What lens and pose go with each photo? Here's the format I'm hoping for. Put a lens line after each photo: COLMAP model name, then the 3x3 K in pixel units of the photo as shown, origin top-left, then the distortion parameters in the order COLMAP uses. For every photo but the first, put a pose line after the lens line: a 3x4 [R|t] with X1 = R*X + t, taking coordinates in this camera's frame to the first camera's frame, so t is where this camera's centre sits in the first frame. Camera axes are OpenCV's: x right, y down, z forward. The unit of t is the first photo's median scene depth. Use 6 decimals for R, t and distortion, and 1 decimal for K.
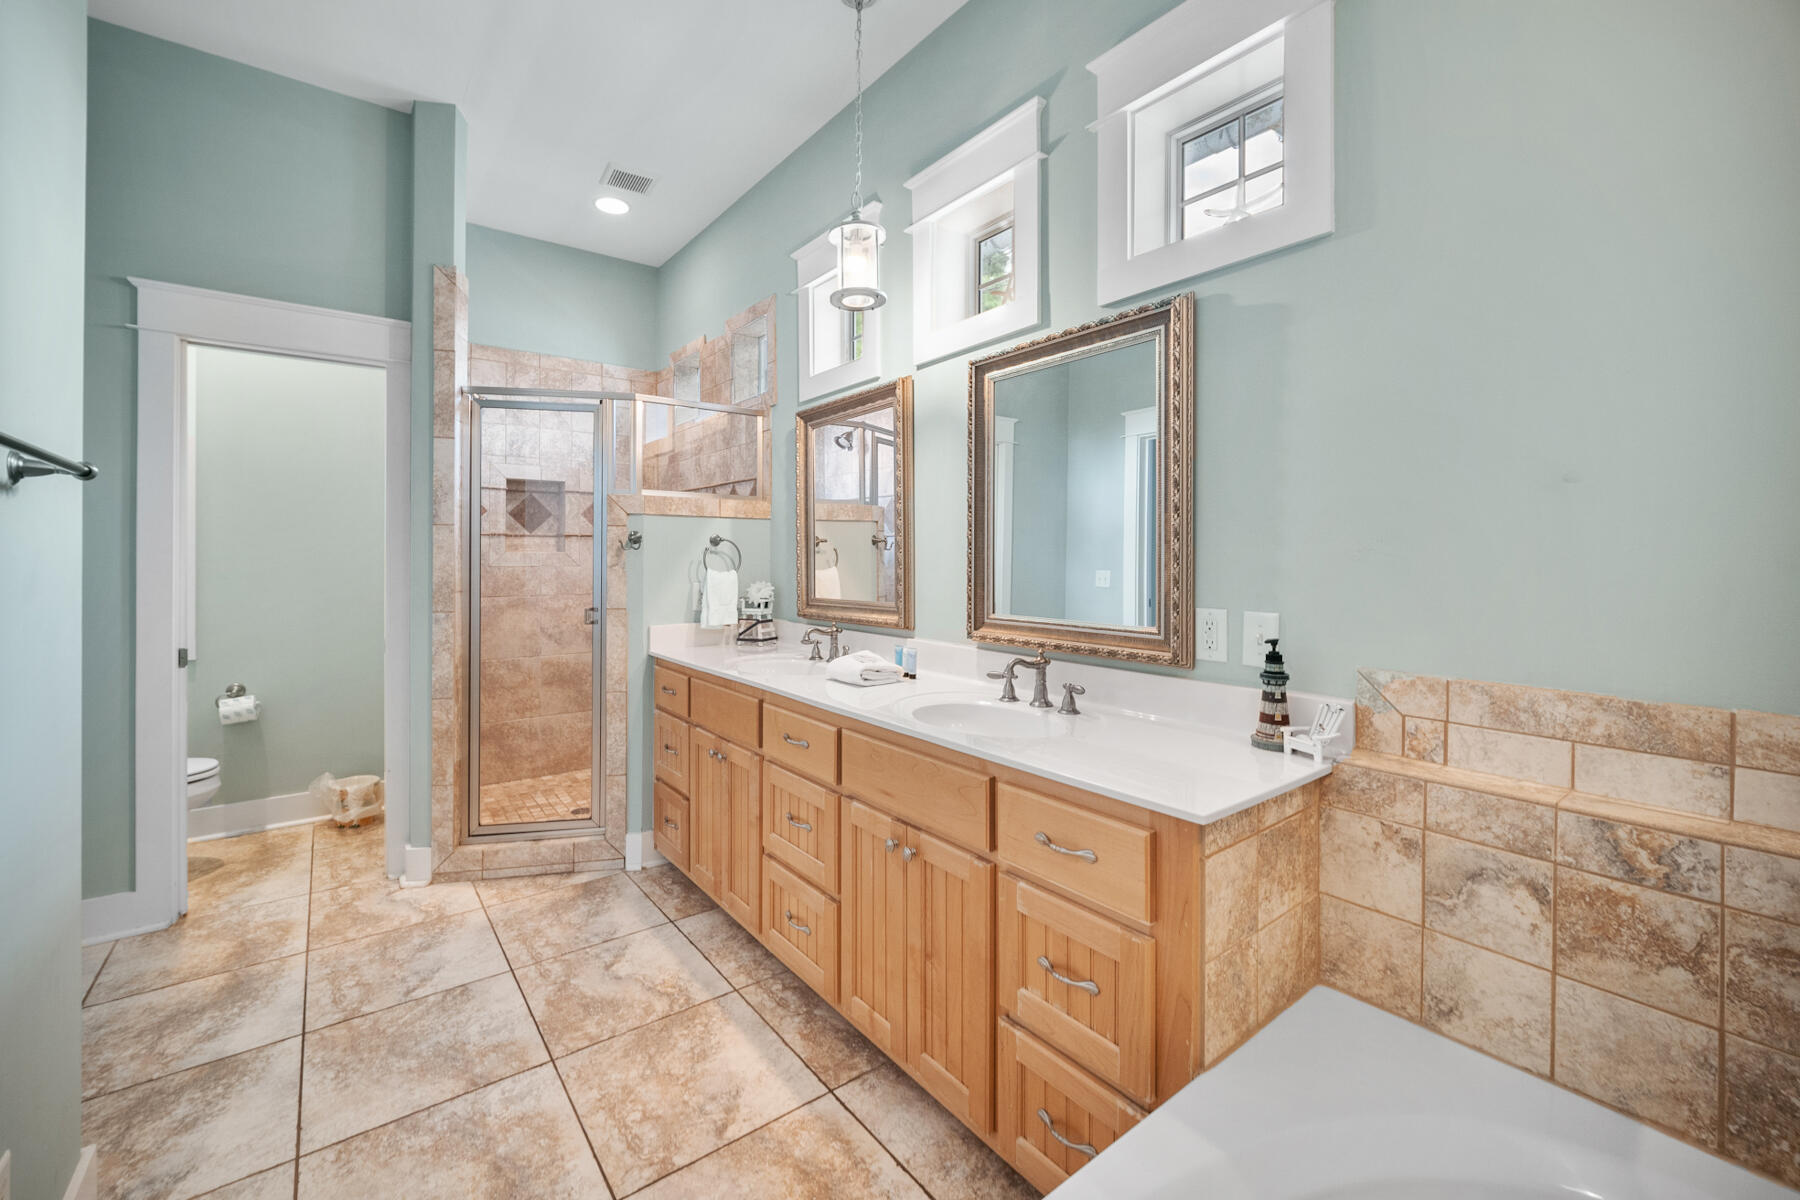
lens RADIAL K [[762.2, 0, 898.6], [0, 762.2, 583.9], [0, 0, 1]] dist [-0.004006, 0.000010]
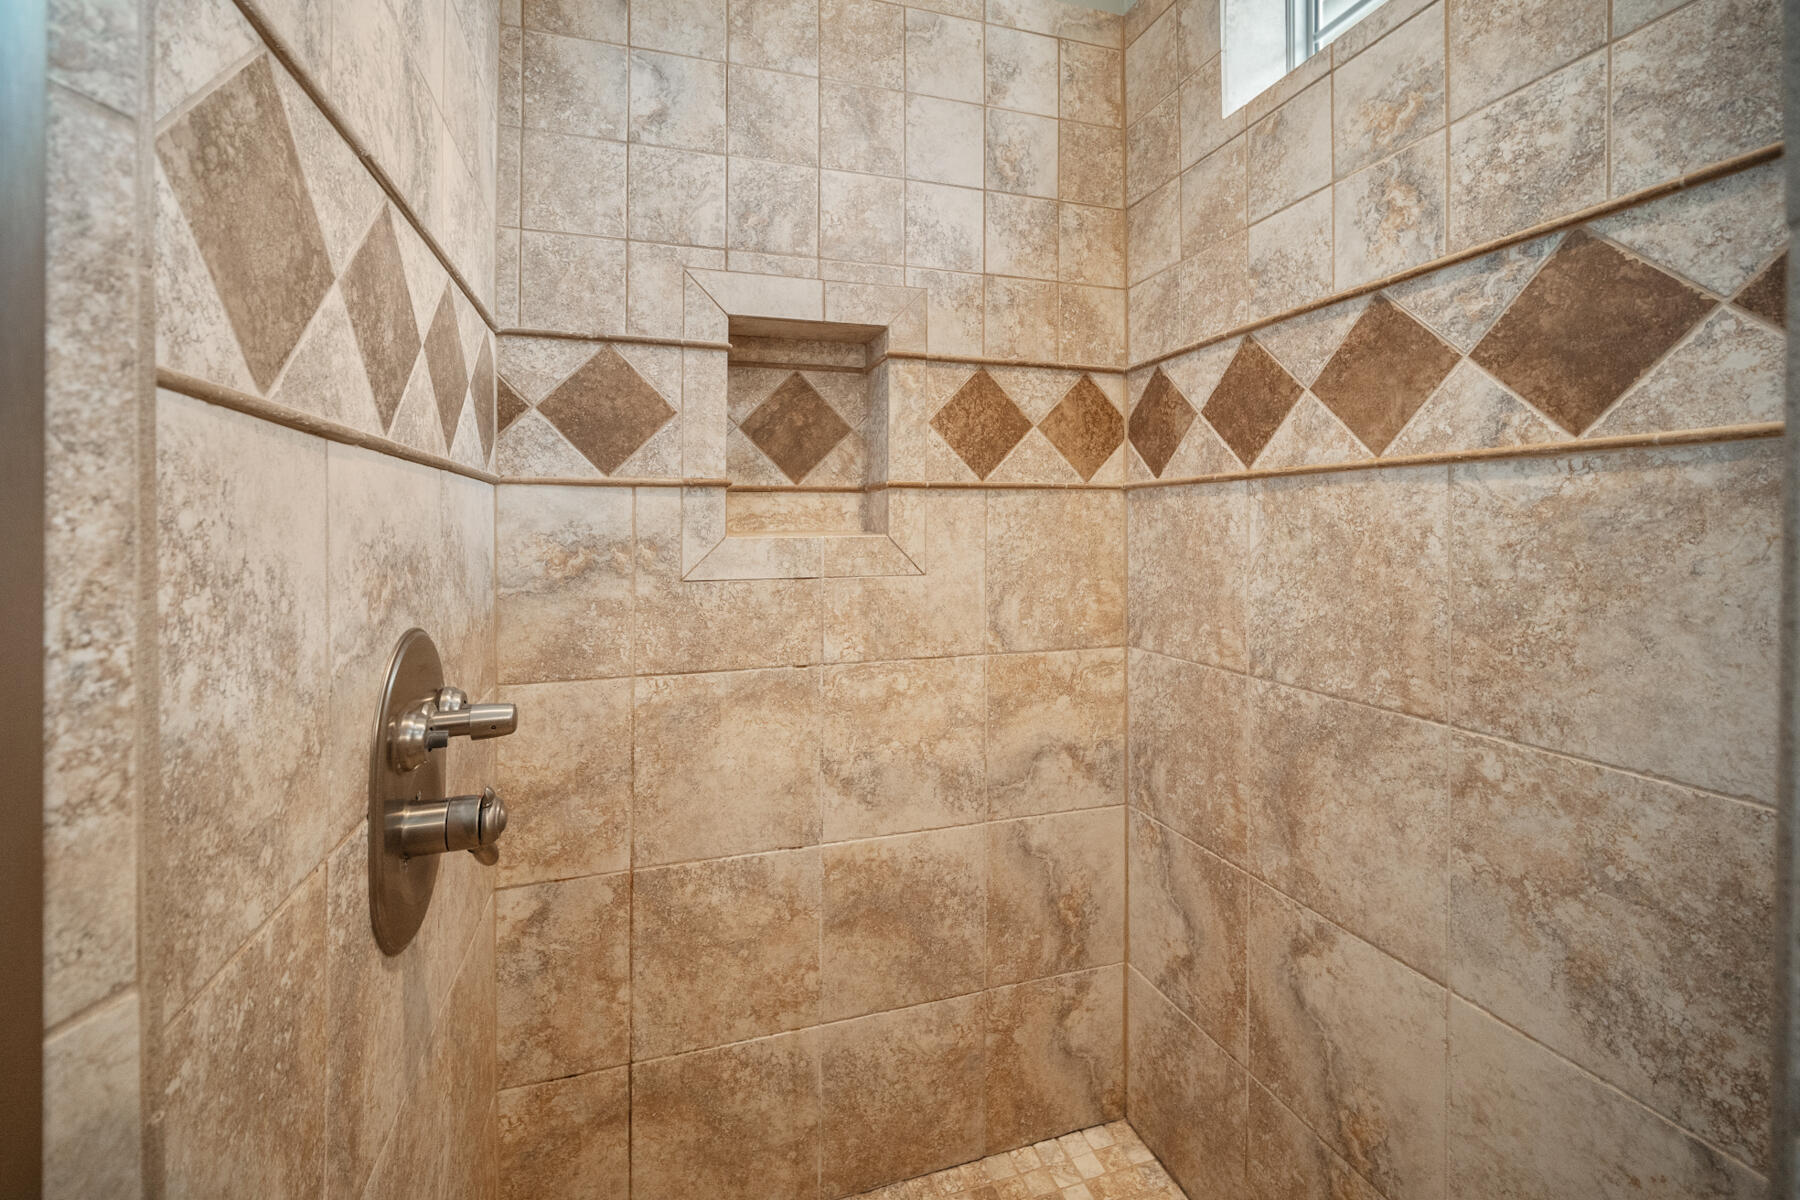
lens RADIAL K [[735.4, 0, 888.1], [0, 735.4, 551.1], [0, 0, 1]] dist [-0.009100, -0.000305]
pose [[0.942238, -0.008844, -0.334826, -0.332753], [0.001178, 0.999733, -0.023093, -0.027209], [0.334941, 0.021365, 0.941997, 0.701472]]
